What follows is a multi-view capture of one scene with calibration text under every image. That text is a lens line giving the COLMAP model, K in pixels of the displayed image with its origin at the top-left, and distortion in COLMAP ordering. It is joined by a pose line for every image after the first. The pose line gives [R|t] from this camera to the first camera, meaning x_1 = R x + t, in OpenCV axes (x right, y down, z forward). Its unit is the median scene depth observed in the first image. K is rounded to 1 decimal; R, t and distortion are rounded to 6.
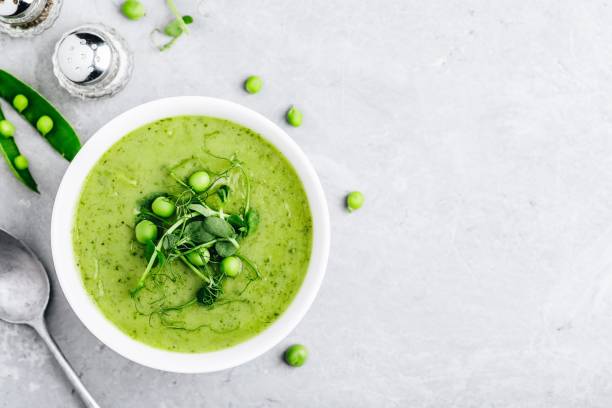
lens RADIAL K [[2160.4, 0, 305.2], [0, 2160.4, 205.8], [0, 0, 1]] dist [-0.137783, 0.000000]
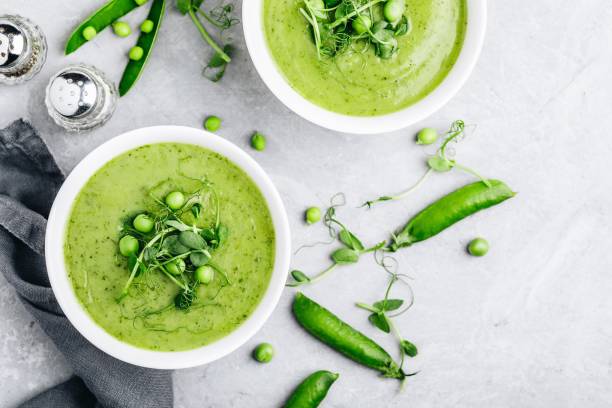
lens RADIAL K [[2160.4, 0, 304.6], [0, 2160.4, 204.0], [0, 0, 1]] dist [-0.137783, 0.000000]
pose [[0.999765, -0.020061, 0.008222, 0.009812], [0.020162, 0.999719, -0.012448, 0.006120], [-0.007970, 0.012611, 0.999889, -0.136099]]
